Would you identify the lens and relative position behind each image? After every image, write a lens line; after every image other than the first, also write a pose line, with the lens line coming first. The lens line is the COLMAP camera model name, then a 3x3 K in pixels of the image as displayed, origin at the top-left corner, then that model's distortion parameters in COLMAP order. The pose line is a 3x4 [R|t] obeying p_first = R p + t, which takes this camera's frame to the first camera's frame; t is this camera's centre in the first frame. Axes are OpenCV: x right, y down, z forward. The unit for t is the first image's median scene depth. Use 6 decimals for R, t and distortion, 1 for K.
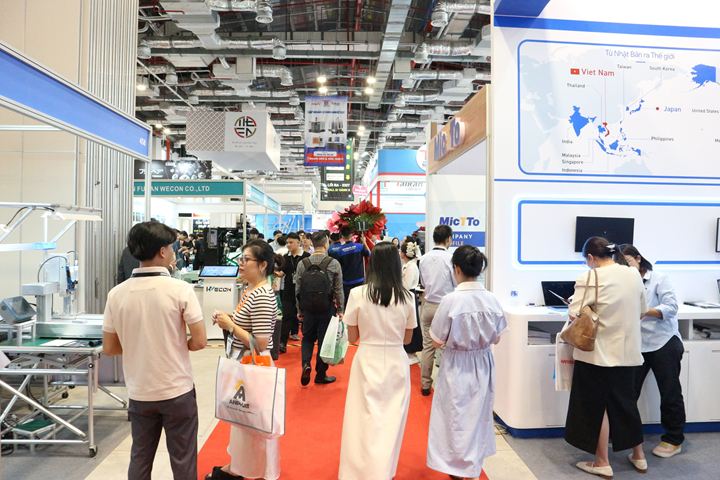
lens RADIAL K [[505.0, 0, 359.5], [0, 505.0, 233.7], [0, 0, 1]] dist [-0.011443, 0.001376]
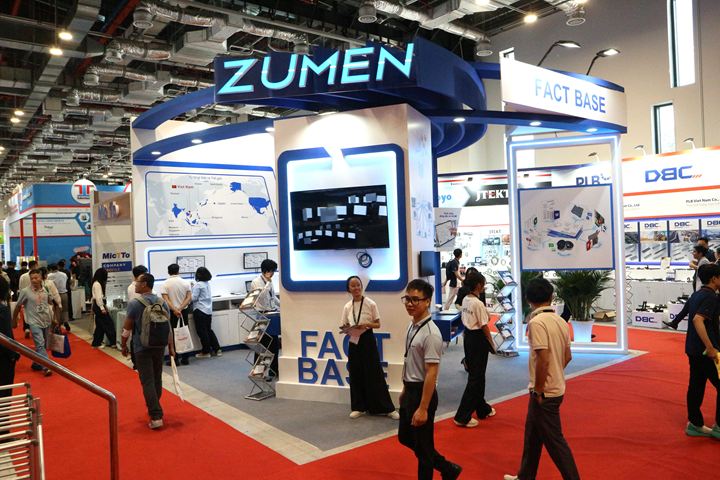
lens RADIAL K [[572.6, 0, 363.1], [0, 572.6, 235.2], [0, 0, 1]] dist [-0.029419, 0.001075]
pose [[0.816182, -0.028727, 0.577081, -0.255212], [0.035555, 0.999368, -0.000539, -0.078906], [-0.576700, 0.020958, 0.816687, -1.163040]]
